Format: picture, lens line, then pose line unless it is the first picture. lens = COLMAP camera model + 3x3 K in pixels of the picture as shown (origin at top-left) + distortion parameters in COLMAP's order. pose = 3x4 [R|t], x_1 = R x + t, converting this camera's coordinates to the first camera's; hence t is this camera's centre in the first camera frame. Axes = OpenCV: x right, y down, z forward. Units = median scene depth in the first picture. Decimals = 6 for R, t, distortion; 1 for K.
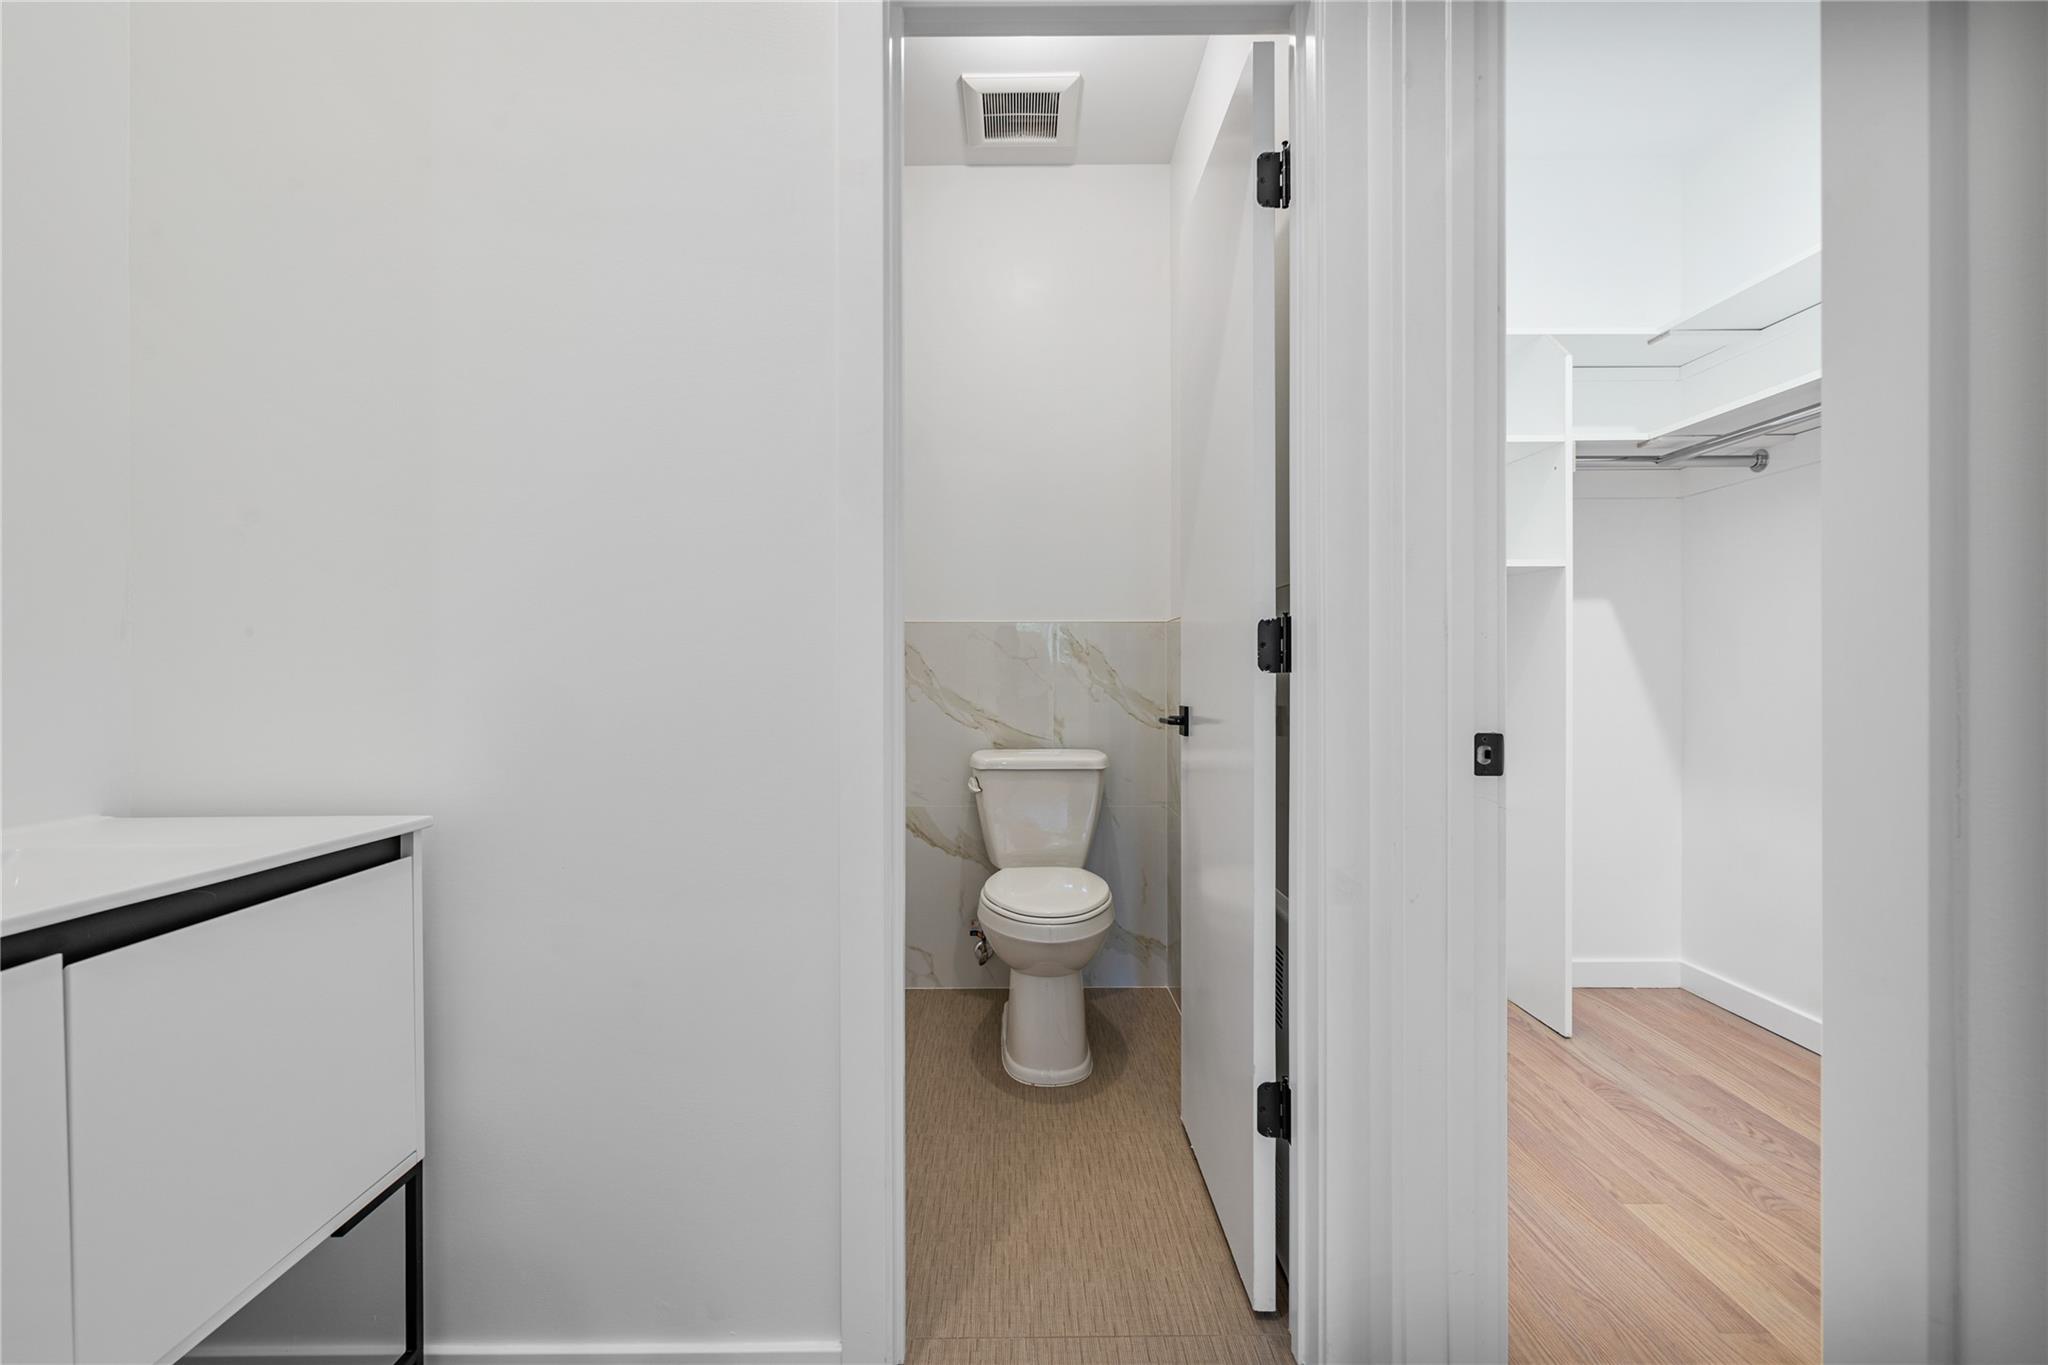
lens RADIAL K [[853.6, 0, 1016.7], [0, 853.6, 683.5], [0, 0, 1]] dist [0.000038, 0.000447]
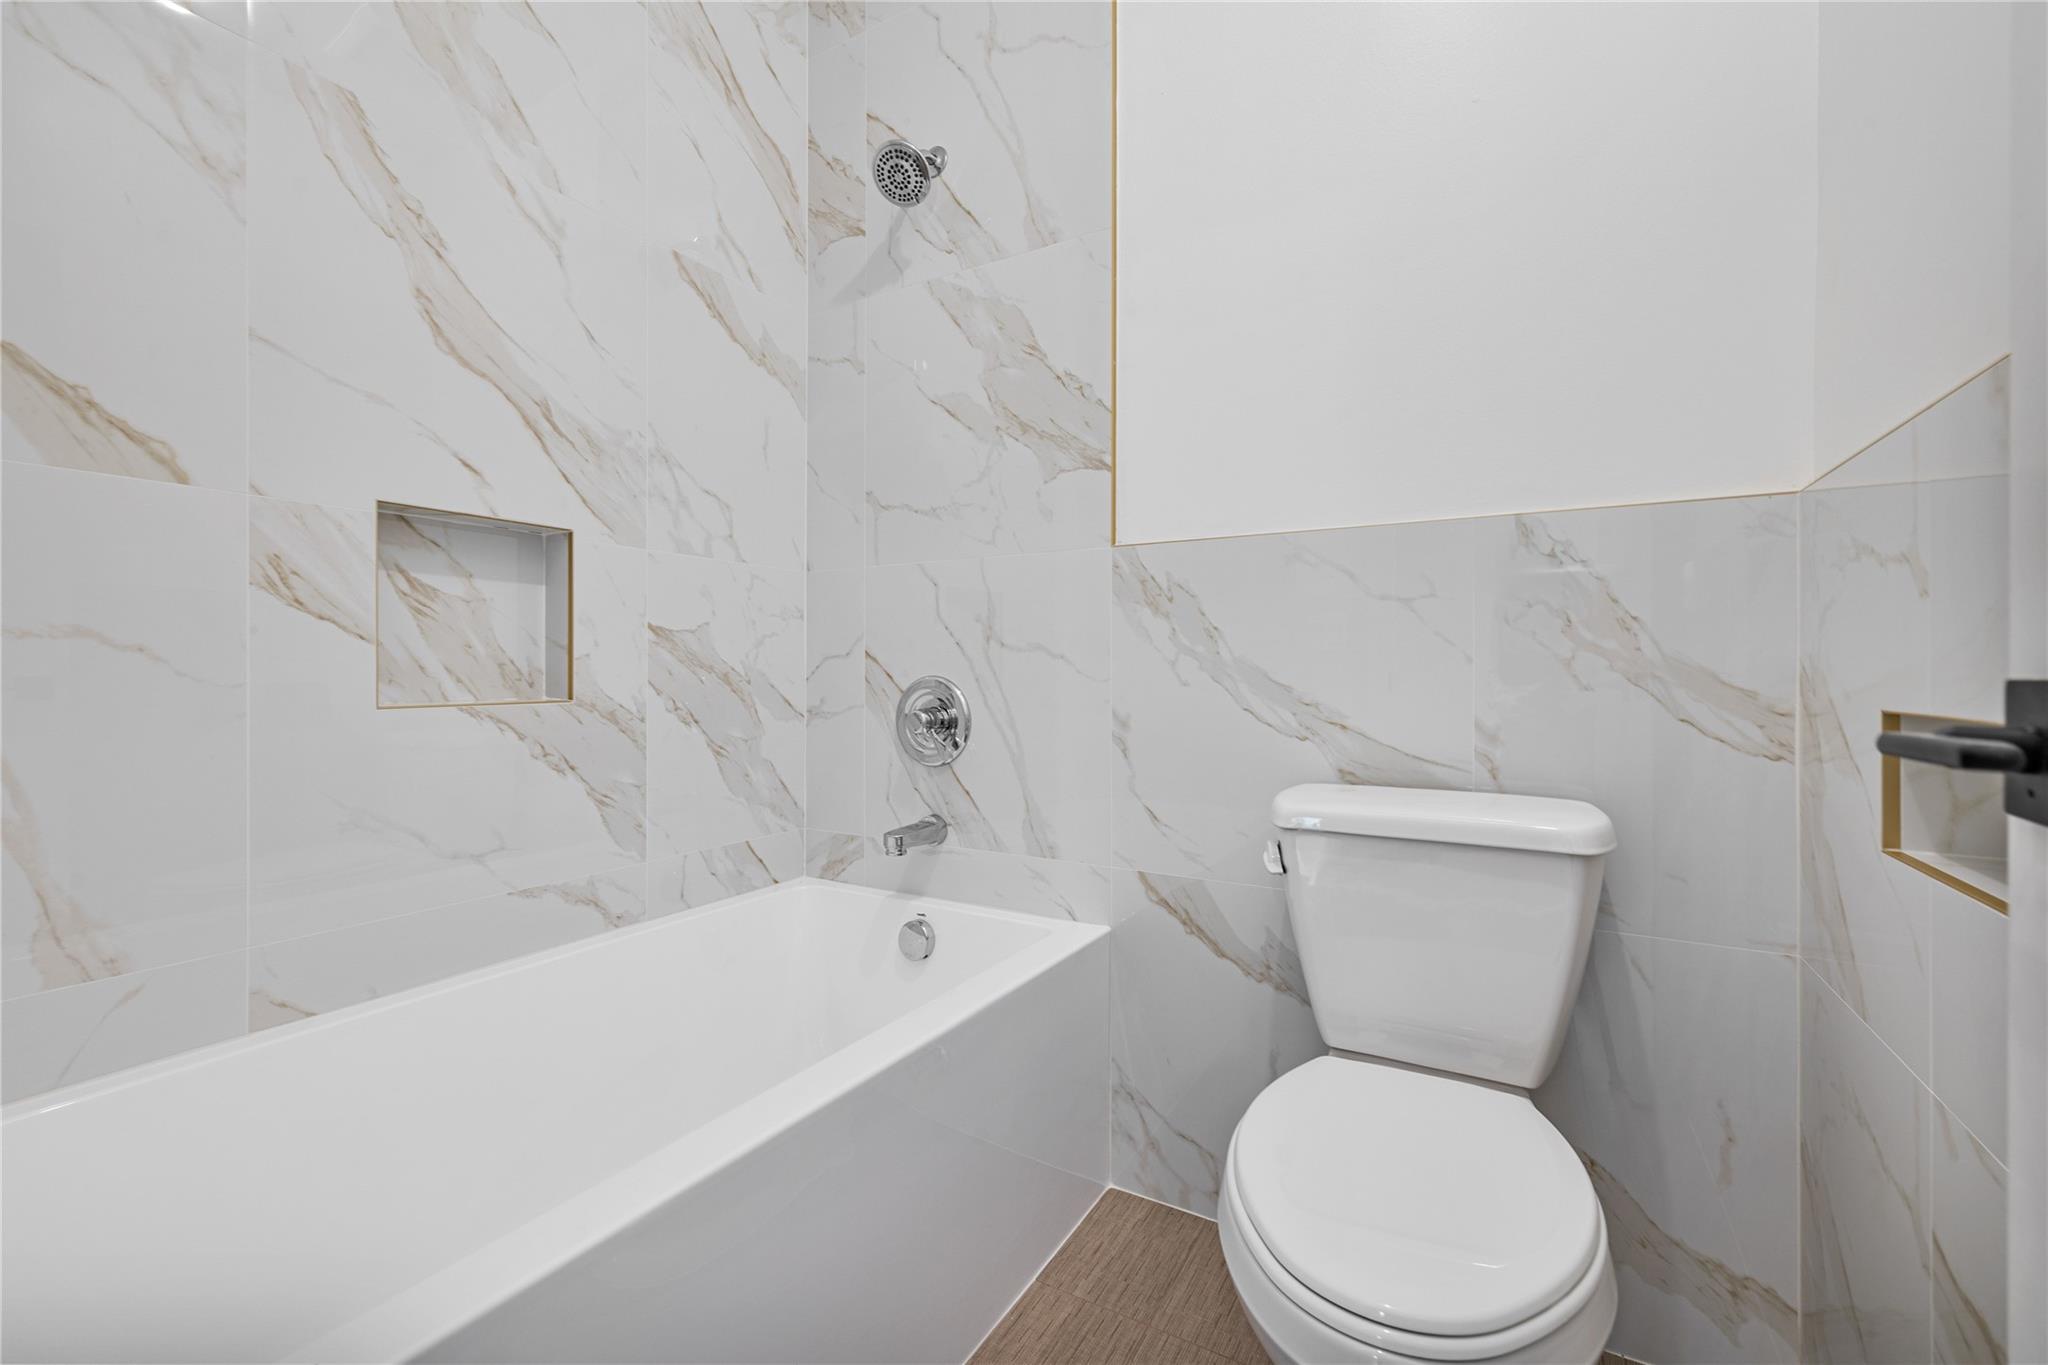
lens RADIAL K [[853.6, 0, 1019.0], [0, 853.6, 672.5], [0, 0, 1]] dist [0.000038, 0.000447]
pose [[0.856417, 0.003146, -0.516275, 0.071794], [-0.005185, 0.999983, -0.002508, 0.014743], [0.516259, 0.004825, 0.856419, 0.485497]]
